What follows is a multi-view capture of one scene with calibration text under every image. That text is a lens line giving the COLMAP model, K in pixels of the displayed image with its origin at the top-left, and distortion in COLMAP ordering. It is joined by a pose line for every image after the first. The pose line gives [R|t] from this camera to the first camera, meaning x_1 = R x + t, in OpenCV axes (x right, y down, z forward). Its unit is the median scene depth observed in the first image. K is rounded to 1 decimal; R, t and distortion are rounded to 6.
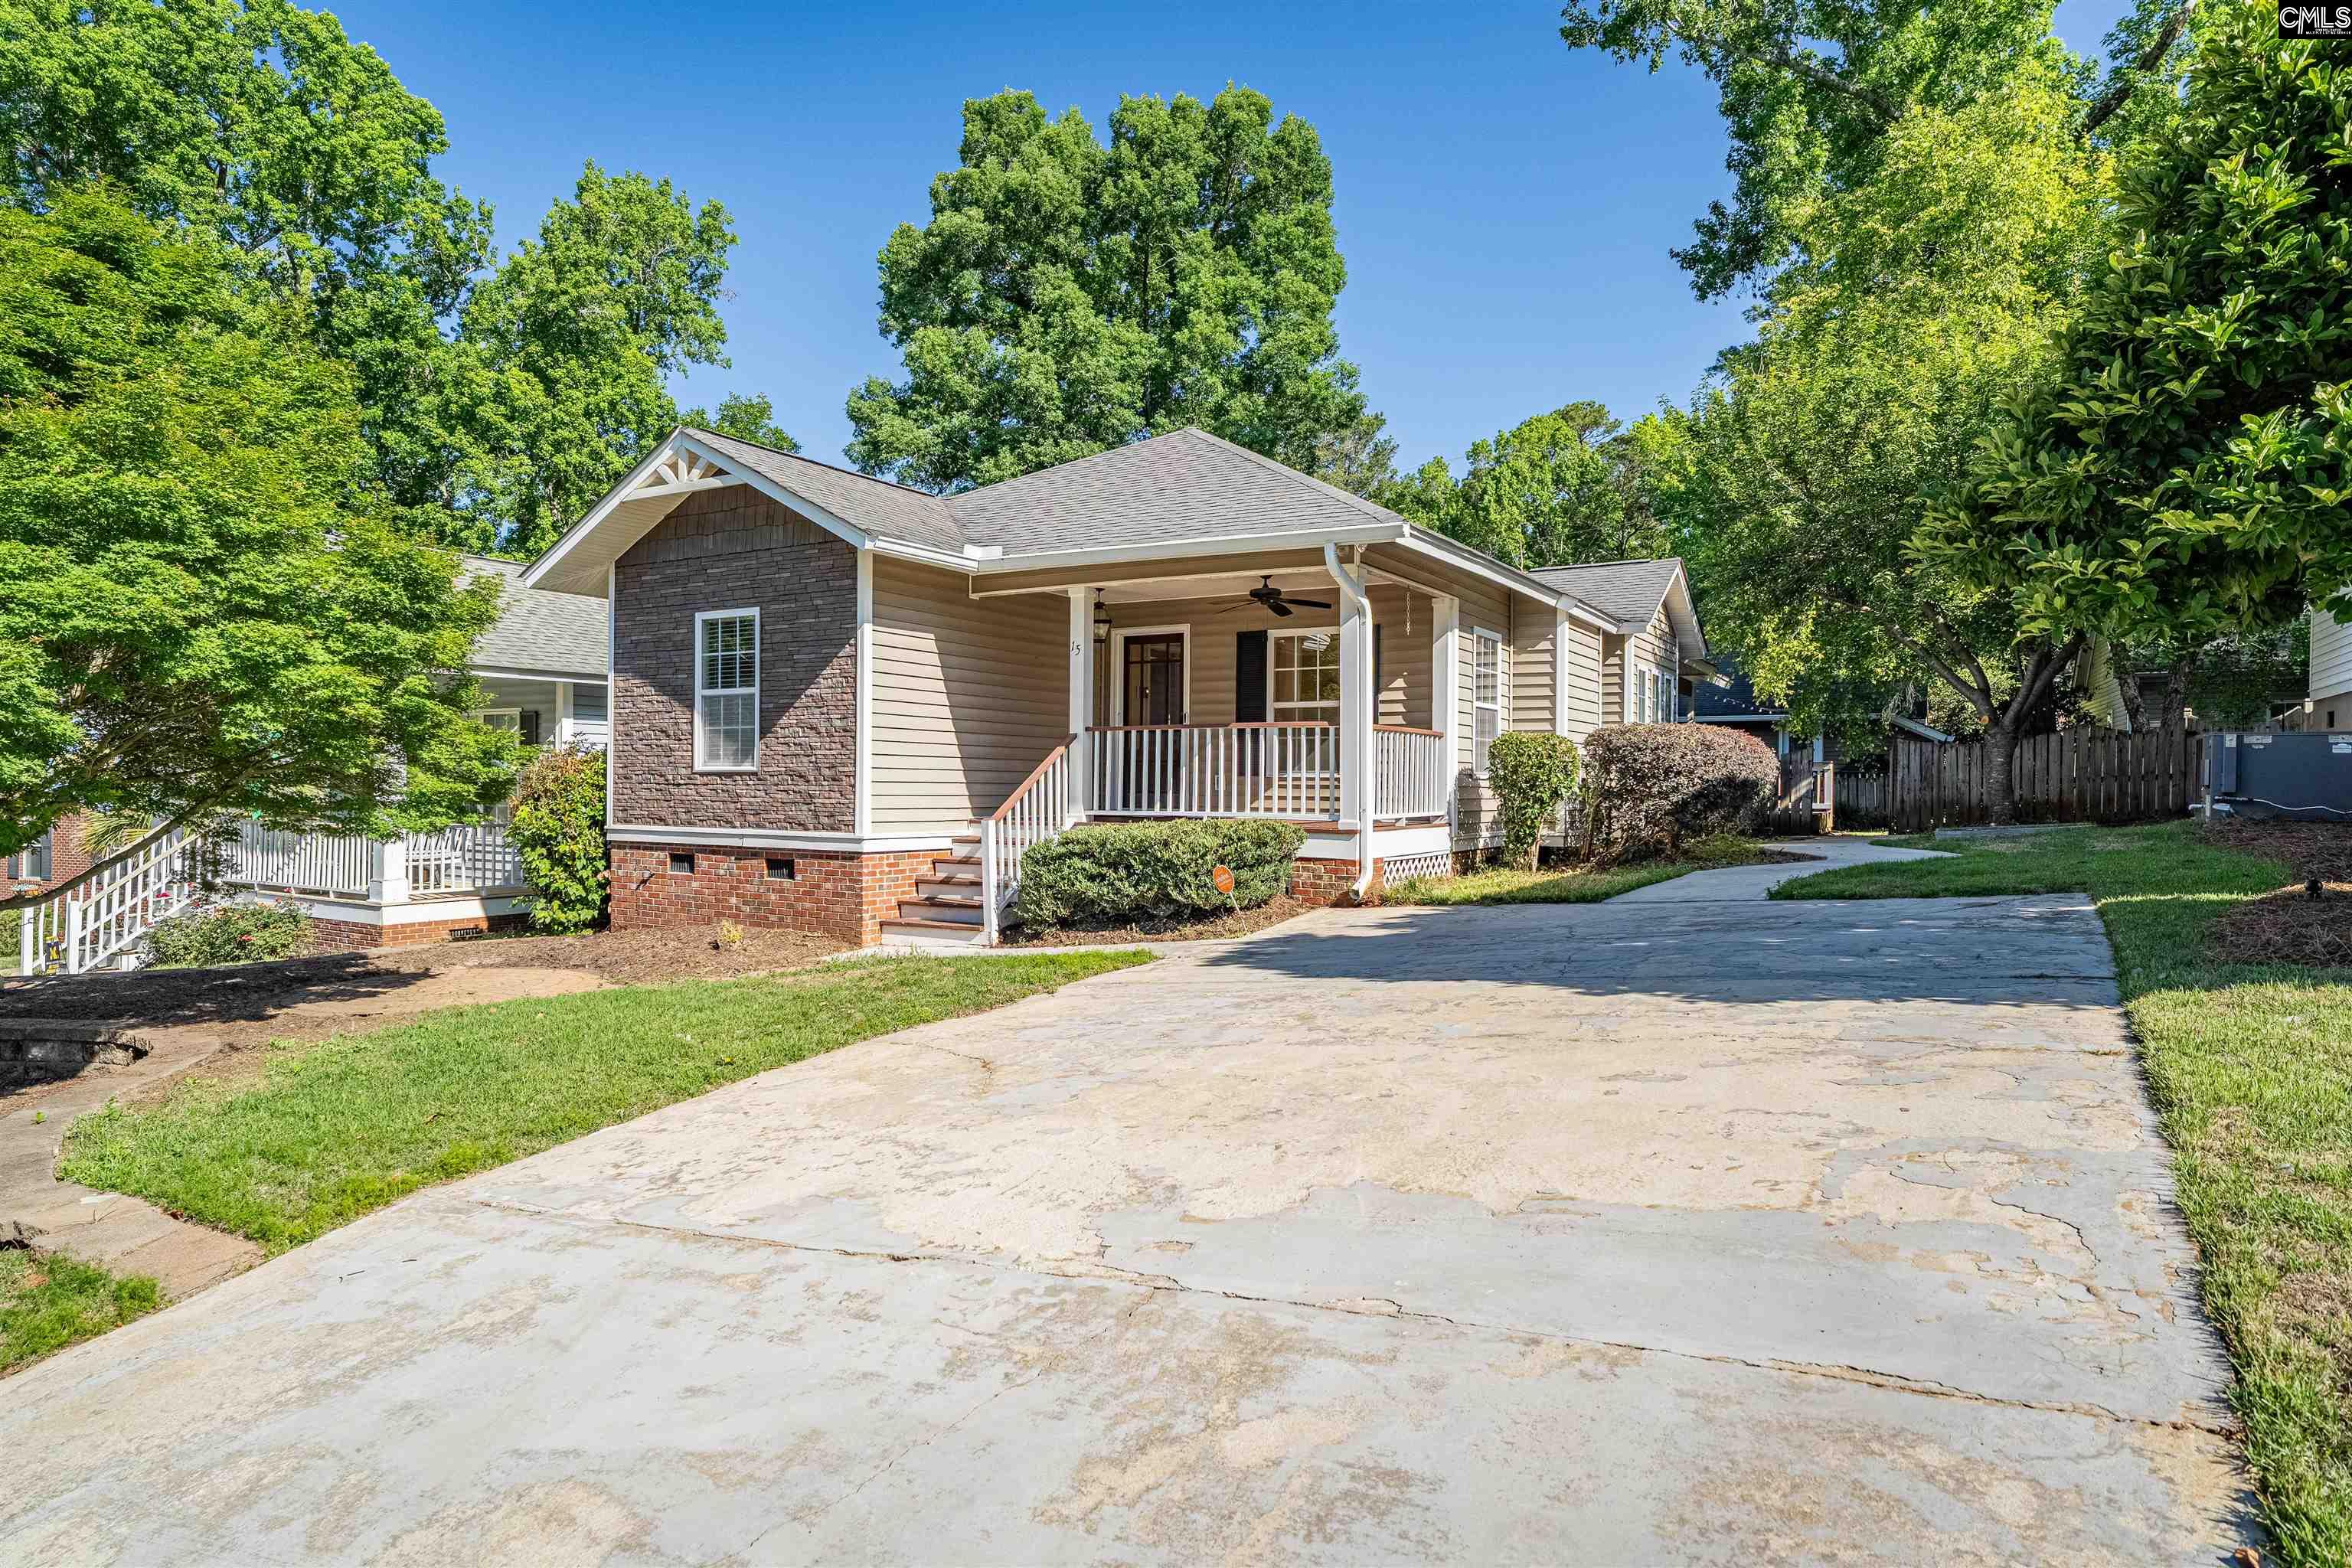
lens RADIAL K [[1379.1, 0, 1176.0], [0, 1379.1, 784.0], [0, 0, 1]] dist [0.000625, 0.000141]
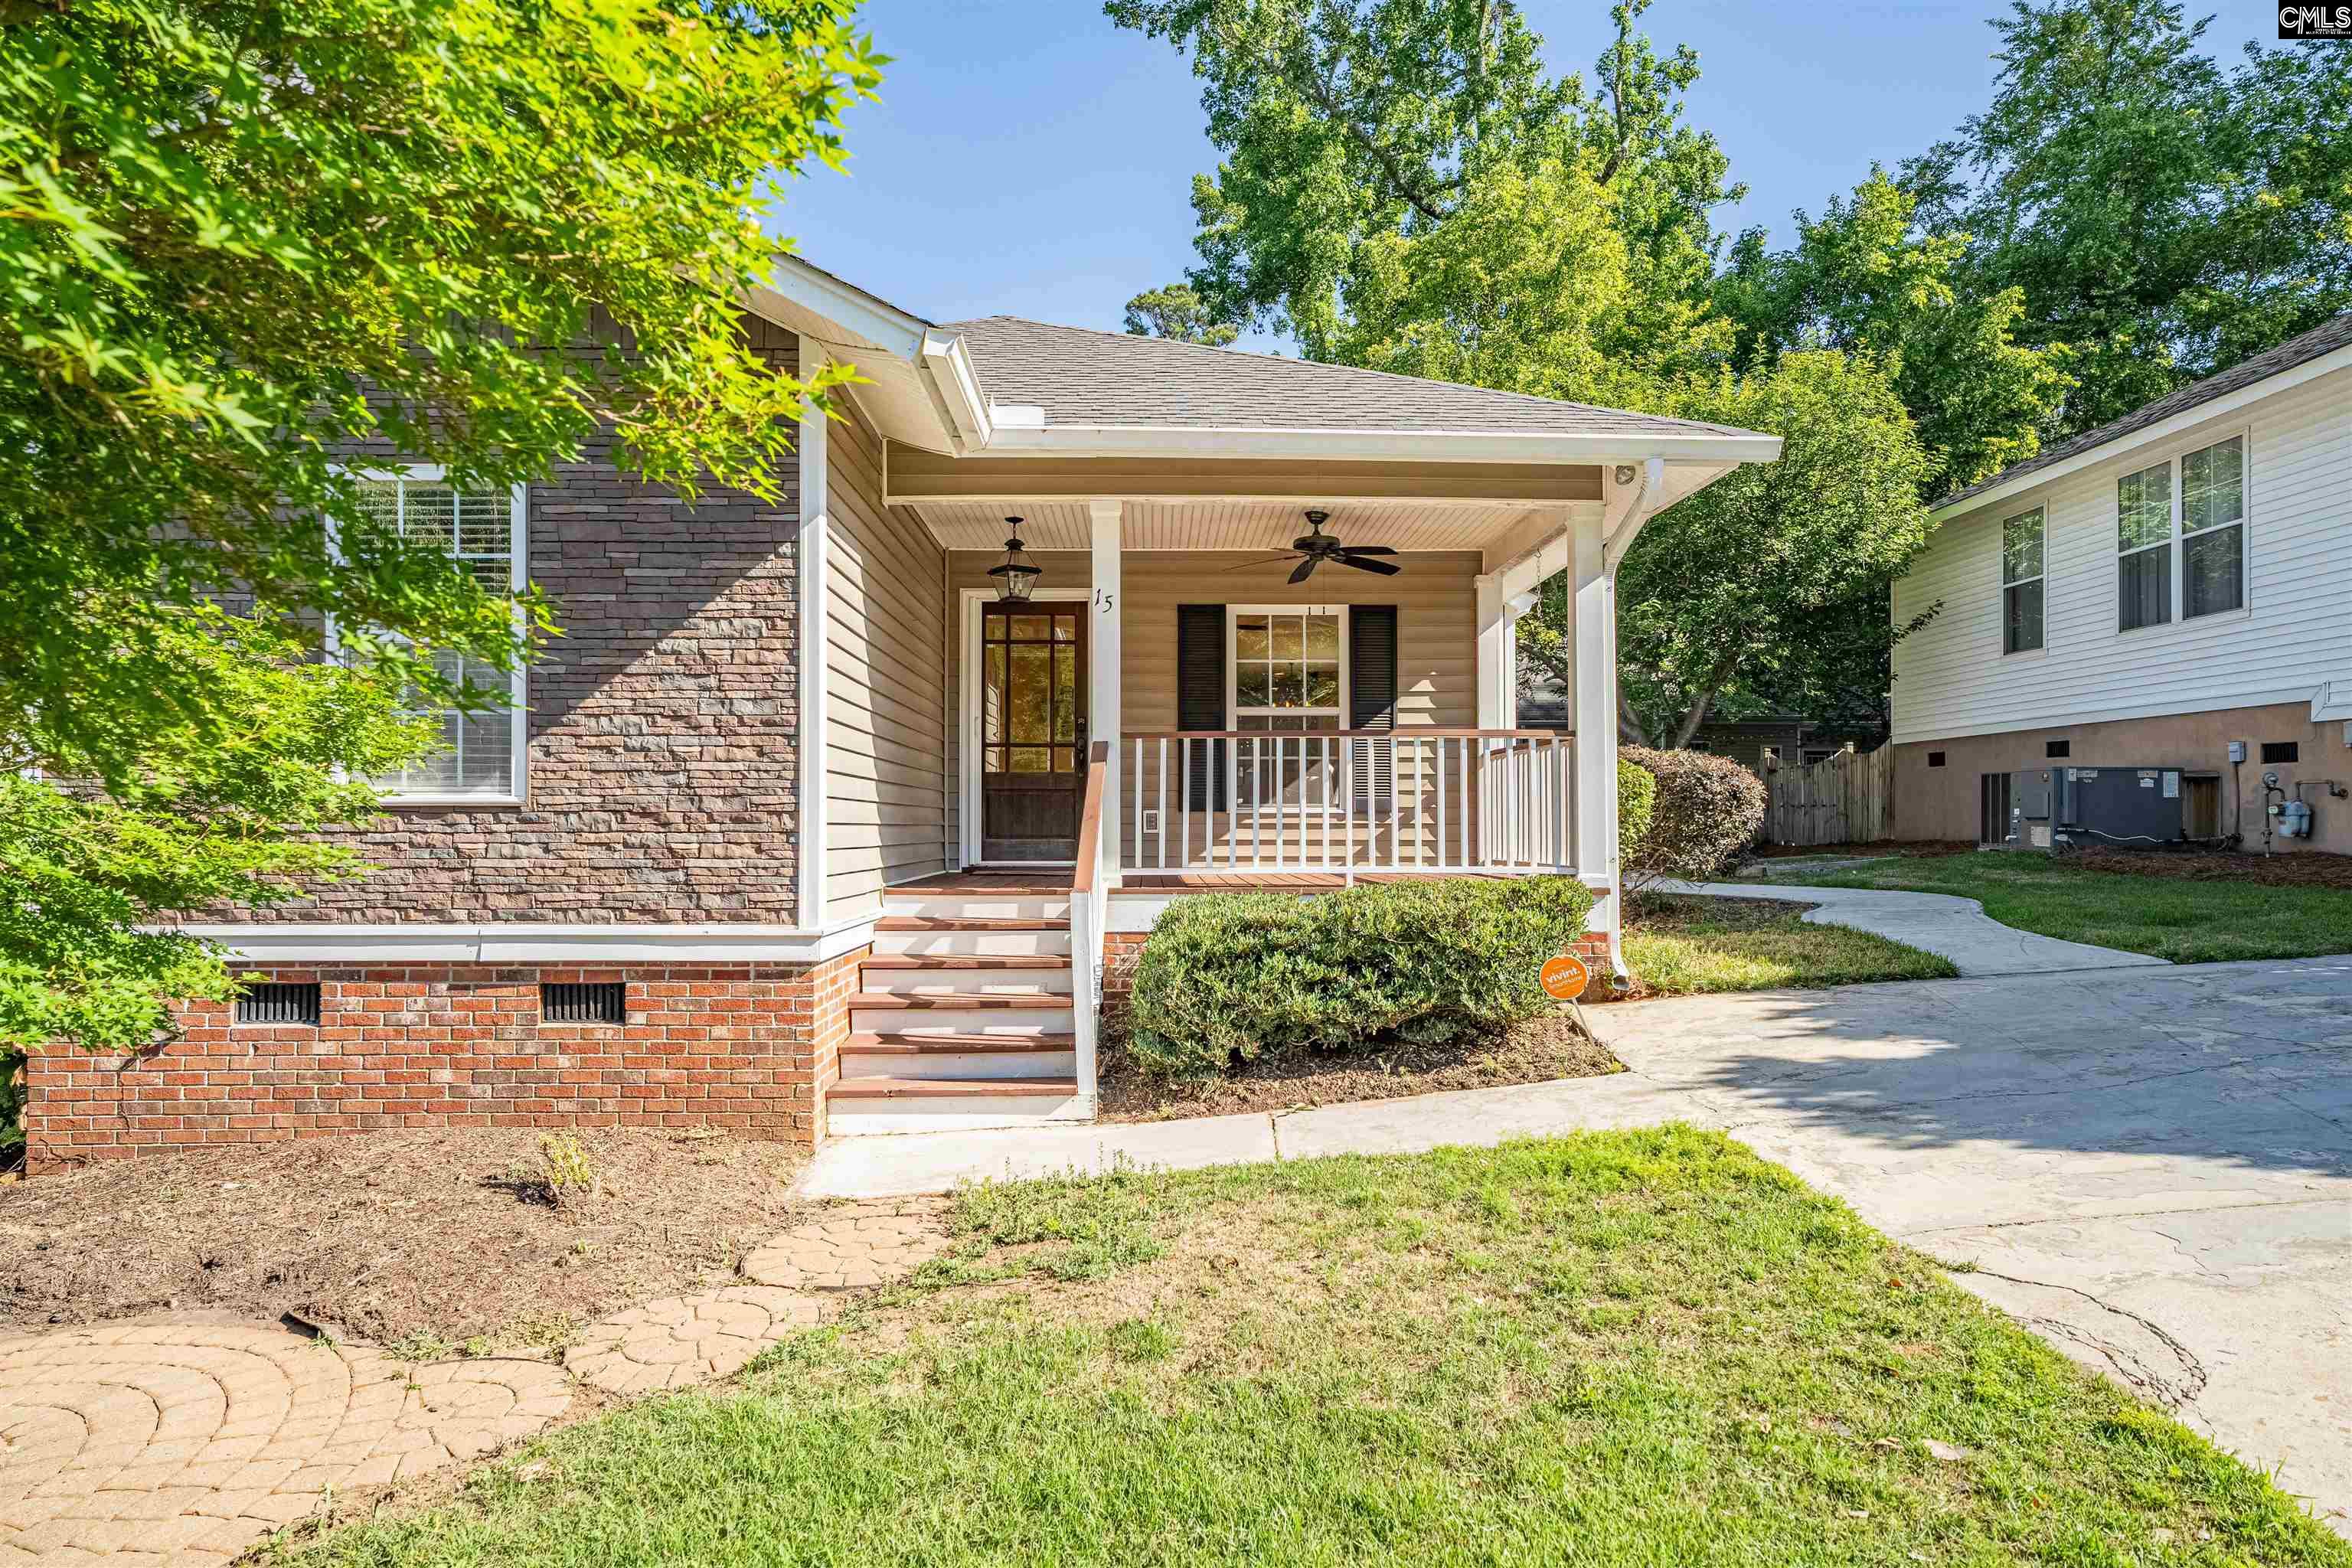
lens RADIAL K [[1363.8, 0, 1175.1], [0, 1363.8, 809.6], [0, 0, 1]] dist [-0.001279, 0.000267]
pose [[0.848359, -0.002375, 0.529416, -0.365307], [0.006901, 0.999955, -0.006571, -0.002712], [-0.529377, 0.009228, 0.848337, 0.479163]]
